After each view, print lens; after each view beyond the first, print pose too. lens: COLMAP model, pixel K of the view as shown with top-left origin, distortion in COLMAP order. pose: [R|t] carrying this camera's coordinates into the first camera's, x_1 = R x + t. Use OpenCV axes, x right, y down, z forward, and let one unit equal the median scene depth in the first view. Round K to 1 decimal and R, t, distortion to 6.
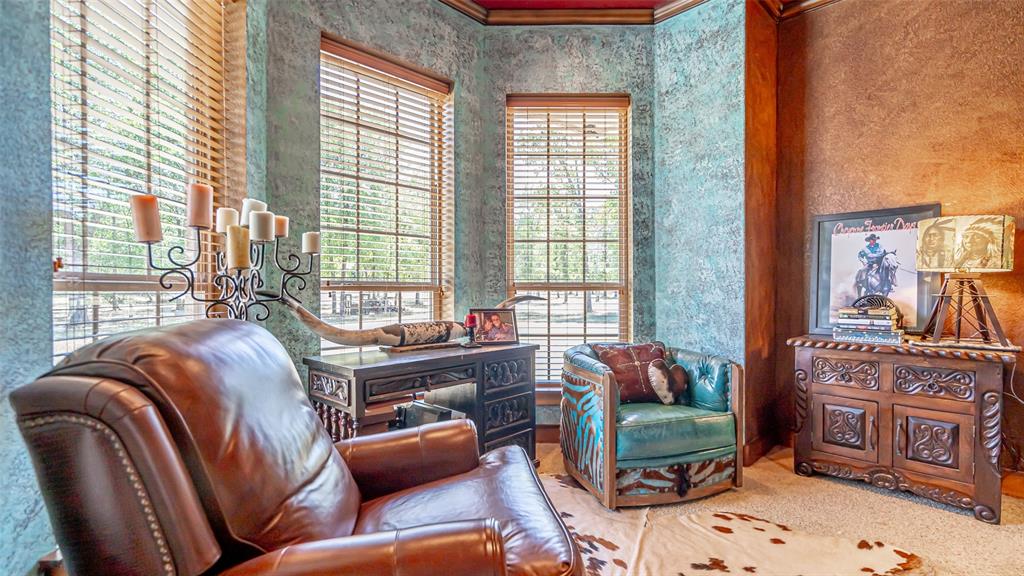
lens RADIAL K [[463.6, 0, 517.1], [0, 463.6, 289.9], [0, 0, 1]] dist [-0.003480, 0.002310]
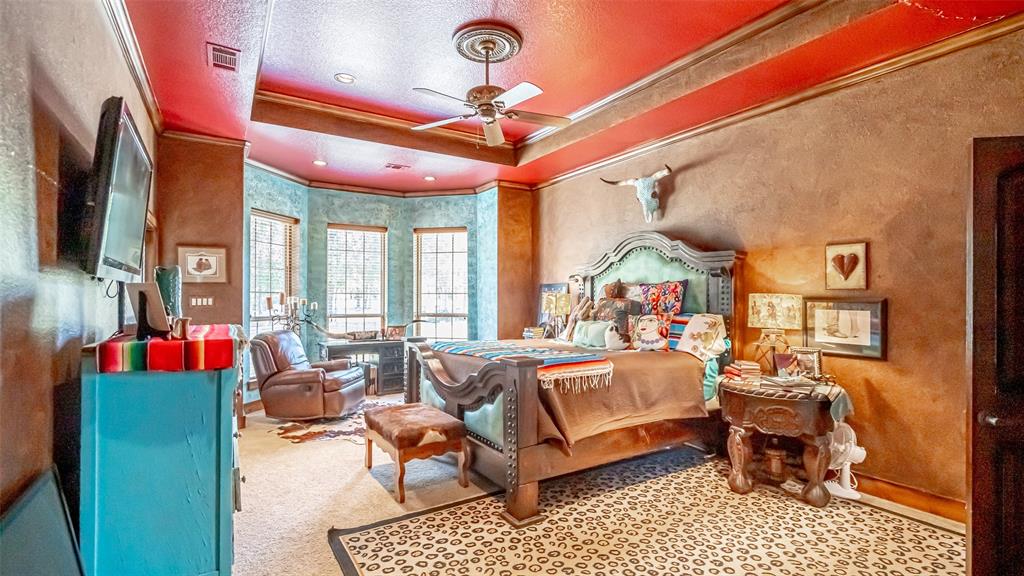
lens RADIAL K [[463.6, 0, 507.3], [0, 463.6, 292.7], [0, 0, 1]] dist [-0.003480, 0.002310]
pose [[0.973790, -0.001058, -0.227445, 0.952940], [-0.002126, 0.999903, -0.013753, -0.089142], [0.227438, 0.013876, 0.973694, -1.094968]]
